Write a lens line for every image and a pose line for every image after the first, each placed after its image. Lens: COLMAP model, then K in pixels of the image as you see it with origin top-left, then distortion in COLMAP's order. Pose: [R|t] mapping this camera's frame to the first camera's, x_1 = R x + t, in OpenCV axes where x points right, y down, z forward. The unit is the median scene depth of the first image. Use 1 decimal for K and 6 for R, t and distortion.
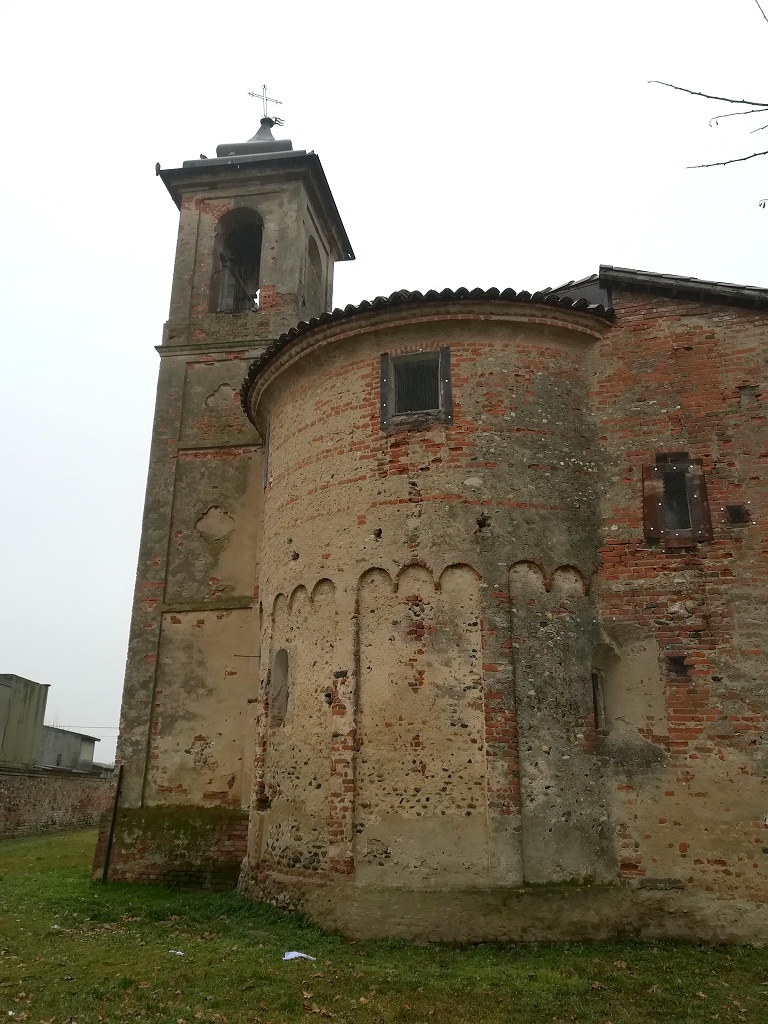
lens RADIAL K [[810.6, 0, 382.3], [0, 810.6, 504.6], [0, 0, 1]] dist [0.072985, -0.081138]
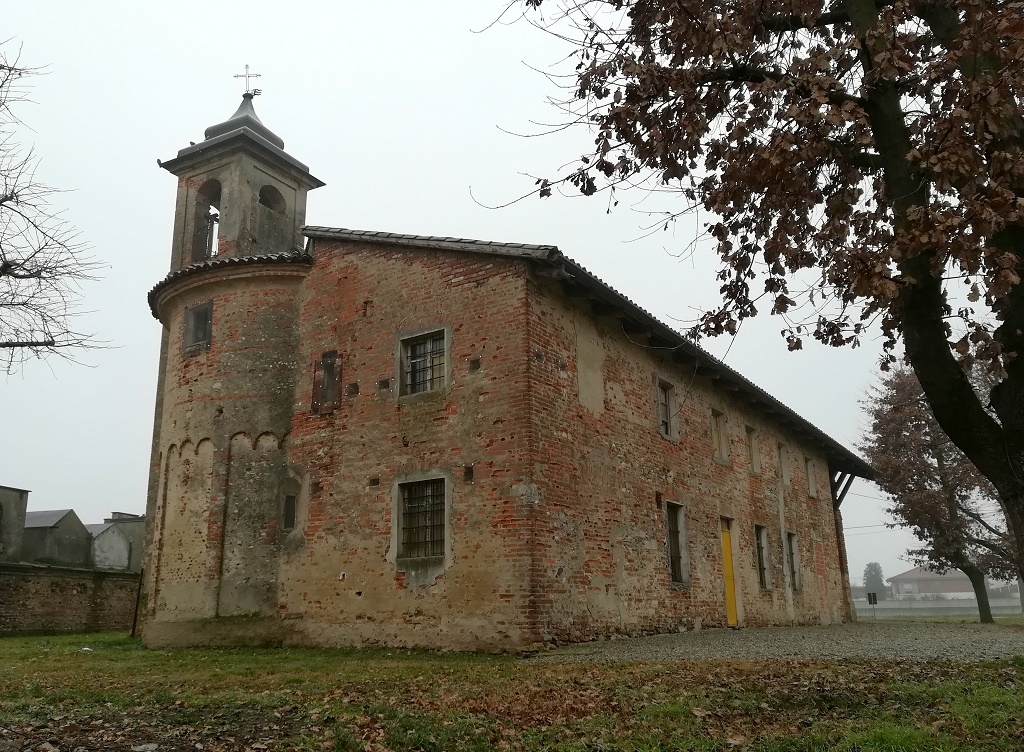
lens RADIAL K [[914.6, 0, 512.0], [0, 914.6, 378.6], [0, 0, 1]] dist [0.067239, -0.033720]
pose [[0.925337, -0.112177, -0.362170, 1.365530], [0.139362, 0.988991, 0.049741, -0.053105], [0.352603, -0.096500, 0.930784, -0.521906]]
